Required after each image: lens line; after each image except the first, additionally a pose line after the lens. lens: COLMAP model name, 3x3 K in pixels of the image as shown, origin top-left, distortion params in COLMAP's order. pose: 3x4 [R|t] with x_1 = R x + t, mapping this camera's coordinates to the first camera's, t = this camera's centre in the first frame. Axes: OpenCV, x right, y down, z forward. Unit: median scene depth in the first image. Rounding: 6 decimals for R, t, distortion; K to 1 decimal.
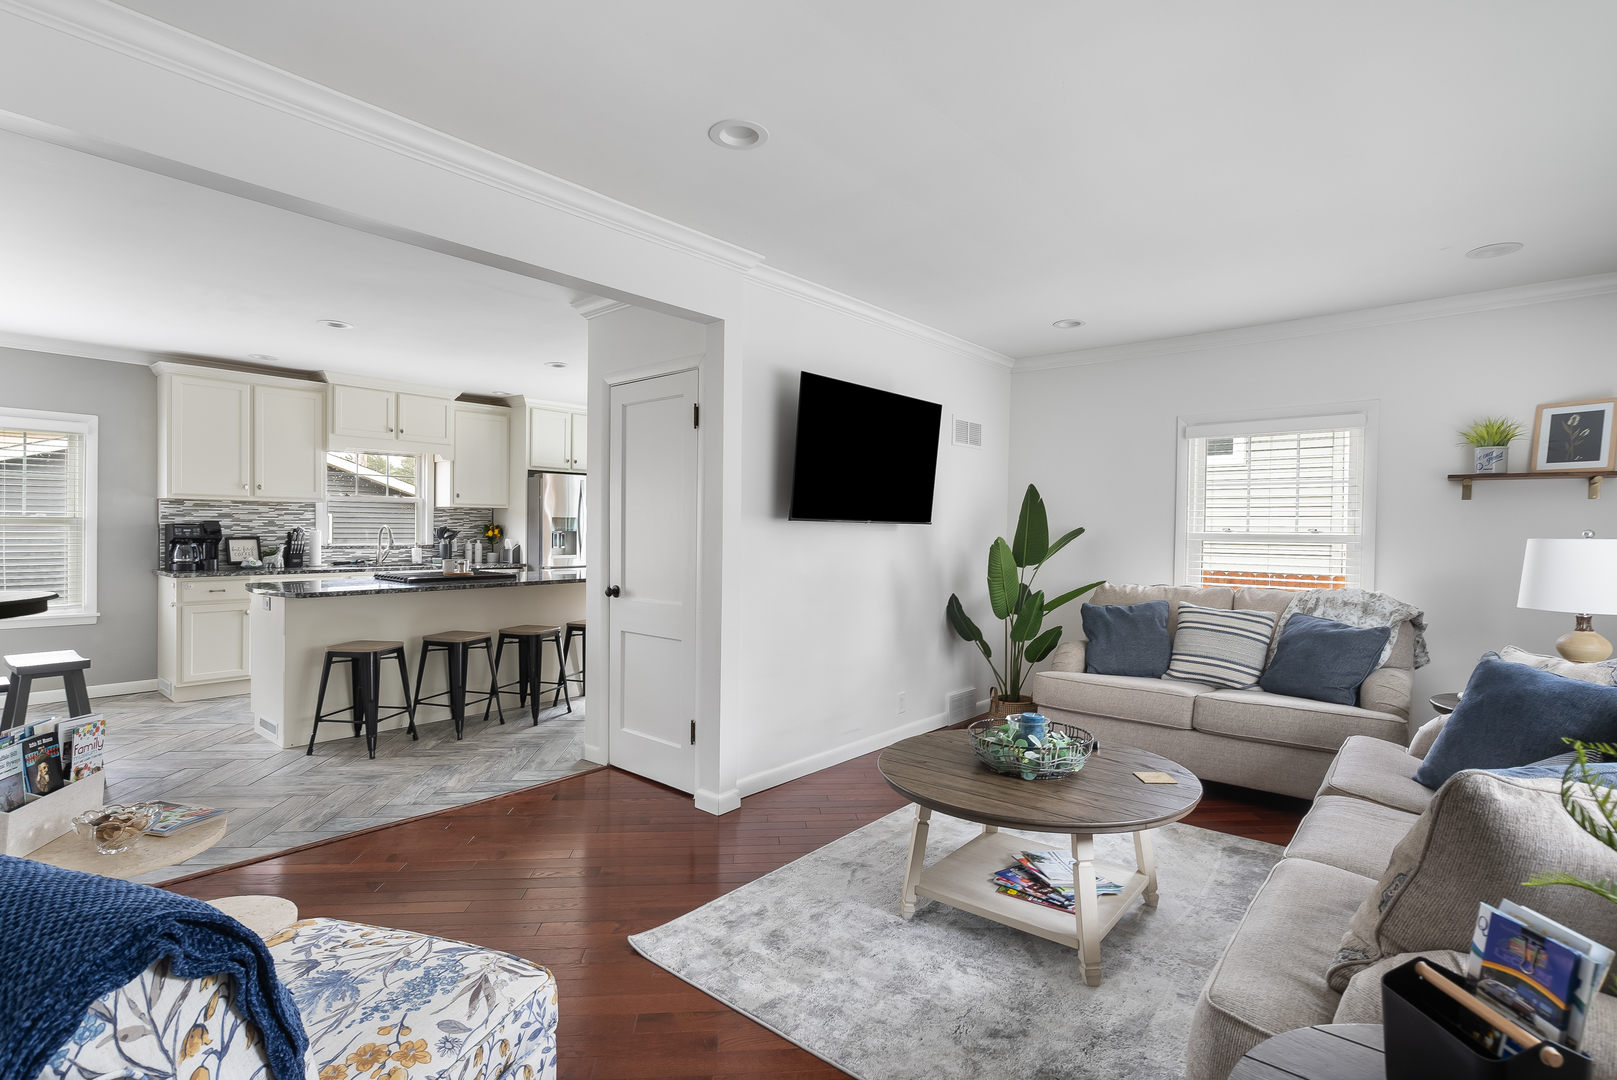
lens RADIAL K [[806.8, 0, 813.9], [0, 806.8, 541.6], [0, 0, 1]] dist [-0.001539, 0.000182]
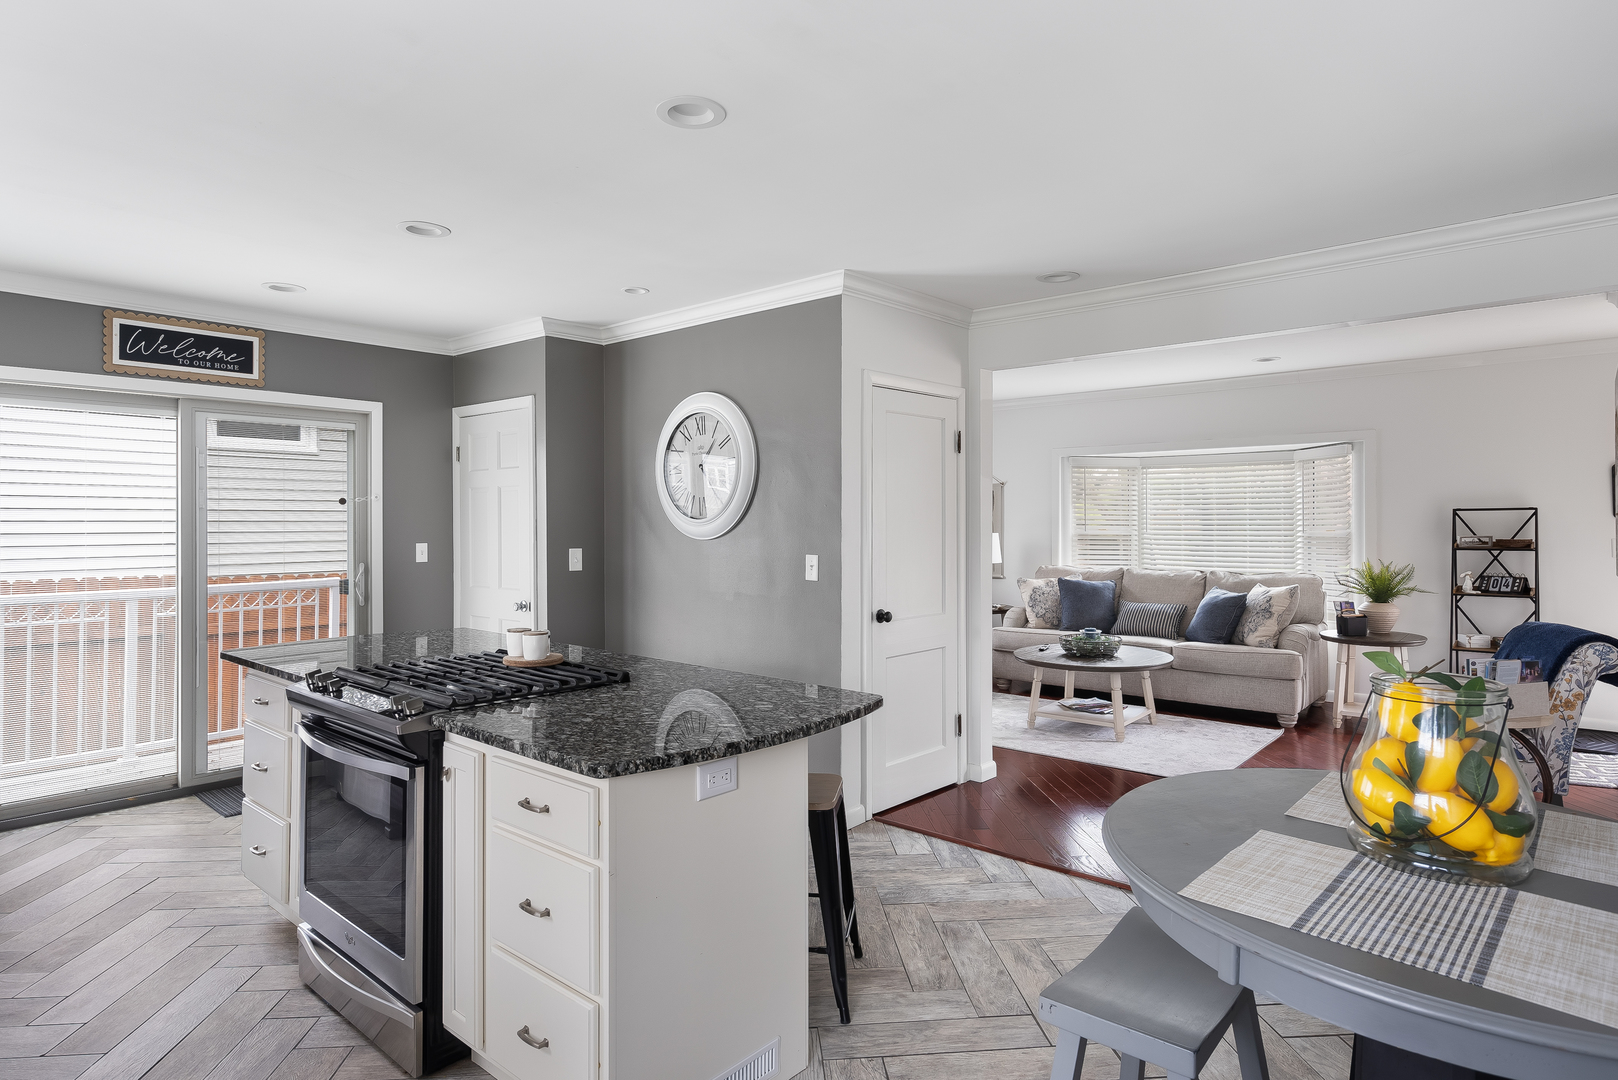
lens RADIAL K [[921.1, 0, 815.5], [0, 921.1, 526.9], [0, 0, 1]] dist [-0.003470, -0.000744]
pose [[-0.005395, -0.024022, 0.999697, -1.338506], [0.019044, 0.999528, 0.024121, -0.067469], [-0.999804, 0.019168, -0.004935, 1.135859]]
